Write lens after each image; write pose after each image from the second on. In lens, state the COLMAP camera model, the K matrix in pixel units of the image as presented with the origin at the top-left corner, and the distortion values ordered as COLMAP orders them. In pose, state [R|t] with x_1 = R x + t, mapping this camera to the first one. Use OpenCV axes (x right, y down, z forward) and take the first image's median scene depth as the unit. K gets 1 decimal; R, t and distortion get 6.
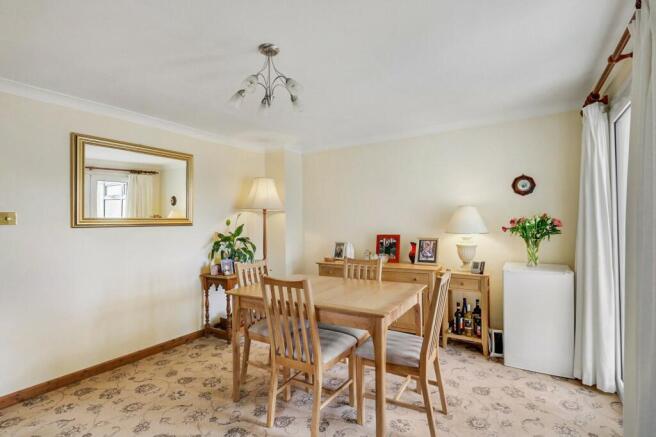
lens RADIAL K [[303.3, 0, 330.5], [0, 303.3, 222.0], [0, 0, 1]] dist [-0.017130, -0.000002]
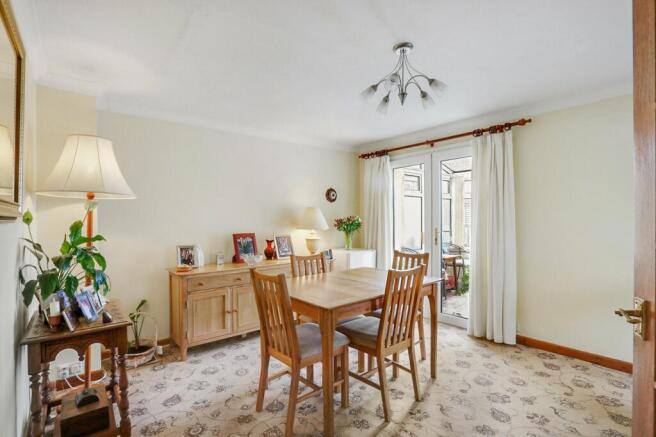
lens RADIAL K [[324.8, 0, 330.9], [0, 324.8, 216.6], [0, 0, 1]] dist [0.005451, 0.000275]
pose [[0.308403, 0.023086, 0.950976, -0.702446], [-0.002235, 0.999720, -0.023545, 0.013604], [-0.951253, 0.005136, 0.308368, 0.442720]]
